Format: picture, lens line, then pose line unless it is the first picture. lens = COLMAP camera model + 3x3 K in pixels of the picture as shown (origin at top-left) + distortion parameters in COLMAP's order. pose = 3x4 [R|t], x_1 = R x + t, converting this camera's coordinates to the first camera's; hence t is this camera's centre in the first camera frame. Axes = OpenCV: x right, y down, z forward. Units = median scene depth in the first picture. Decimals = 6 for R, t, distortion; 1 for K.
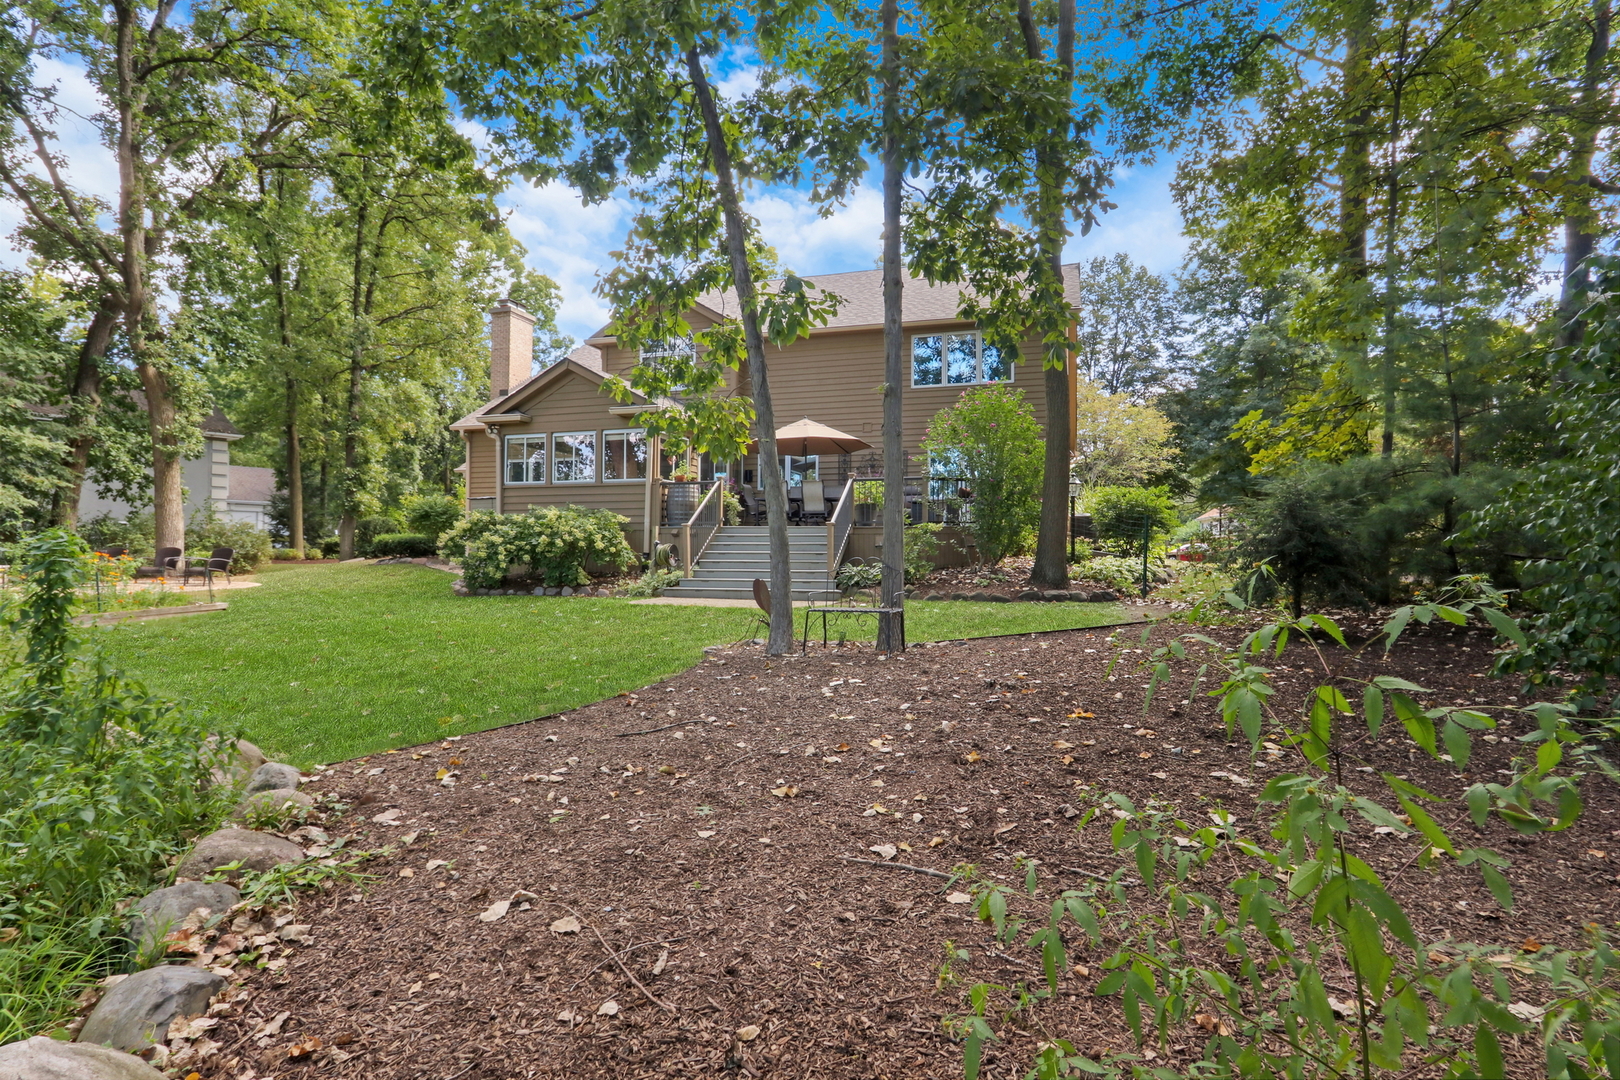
lens RADIAL K [[808.9, 0, 810.0], [0, 808.9, 540.0], [0, 0, 1]] dist [-0.003392, -0.000323]
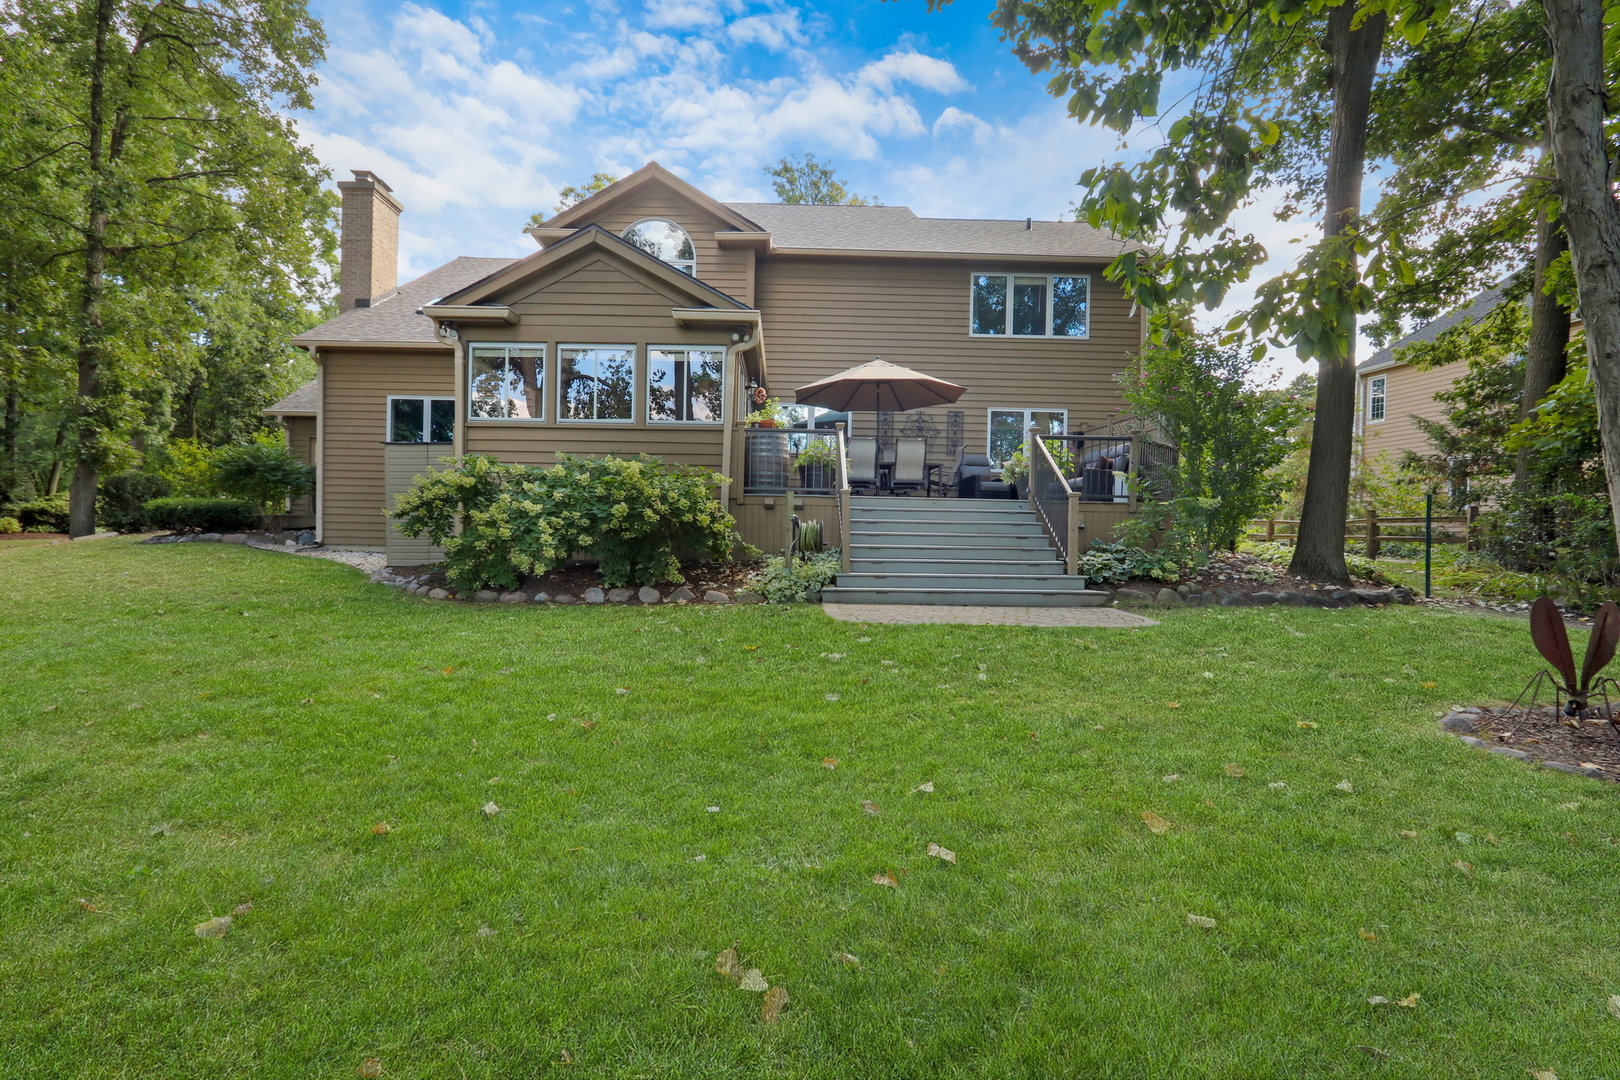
lens RADIAL K [[749.0, 0, 810.0], [0, 749.0, 540.0], [0, 0, 1]] dist [0.002167, 0.000451]
pose [[0.953126, 0.008093, 0.302466, -0.222830], [-0.016524, 0.999543, 0.025327, 0.003751], [-0.302123, -0.029138, 0.952824, 0.268513]]
